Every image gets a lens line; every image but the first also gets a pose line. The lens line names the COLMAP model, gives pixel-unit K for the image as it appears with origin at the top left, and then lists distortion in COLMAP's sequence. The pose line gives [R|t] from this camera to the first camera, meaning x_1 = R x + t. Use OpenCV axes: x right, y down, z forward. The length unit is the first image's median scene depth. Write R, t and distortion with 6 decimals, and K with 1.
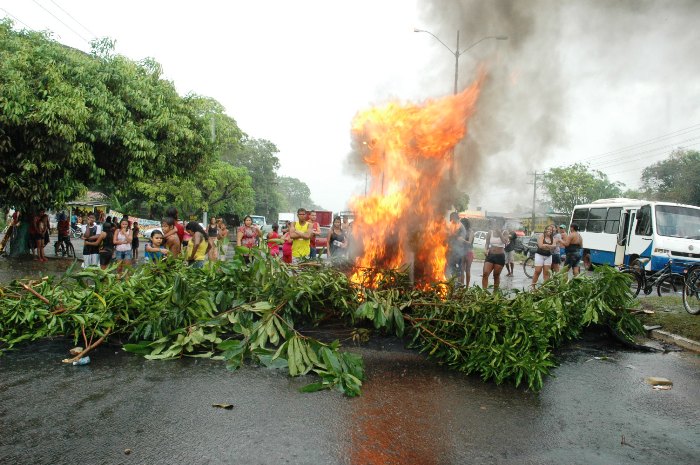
lens RADIAL K [[544.2, 0, 355.0], [0, 544.2, 241.9], [0, 0, 1]] dist [-0.174990, 0.164872]
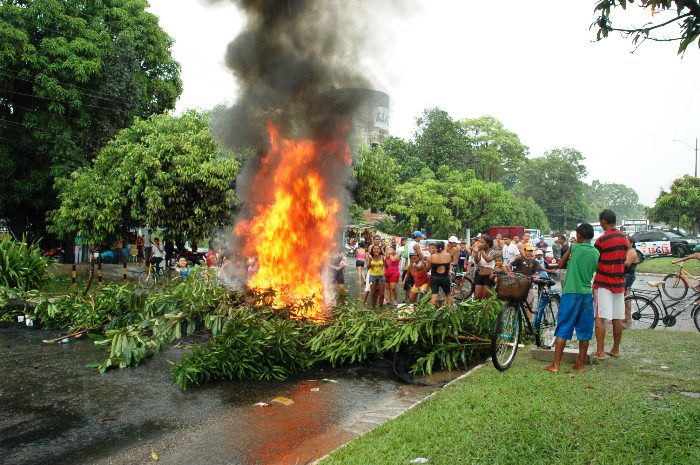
lens RADIAL K [[544.2, 0, 355.0], [0, 544.2, 241.9], [0, 0, 1]] dist [-0.174990, 0.164872]
pose [[0.819865, -0.032548, -0.571631, 0.320121], [0.018872, 0.999377, -0.029836, -0.006709], [0.572246, 0.013674, 0.819968, 0.038177]]
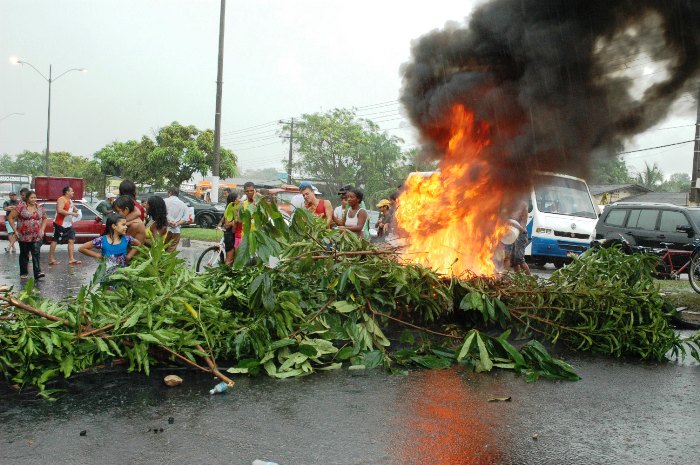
lens RADIAL K [[842.3, 0, 350.0], [0, 842.3, 232.5], [0, 0, 1]] dist [0.031464, 0.029357]
pose [[0.898541, -0.019486, 0.438456, -0.262615], [0.014180, 0.999781, 0.015373, -0.004684], [-0.438660, -0.007596, 0.898621, -0.056843]]
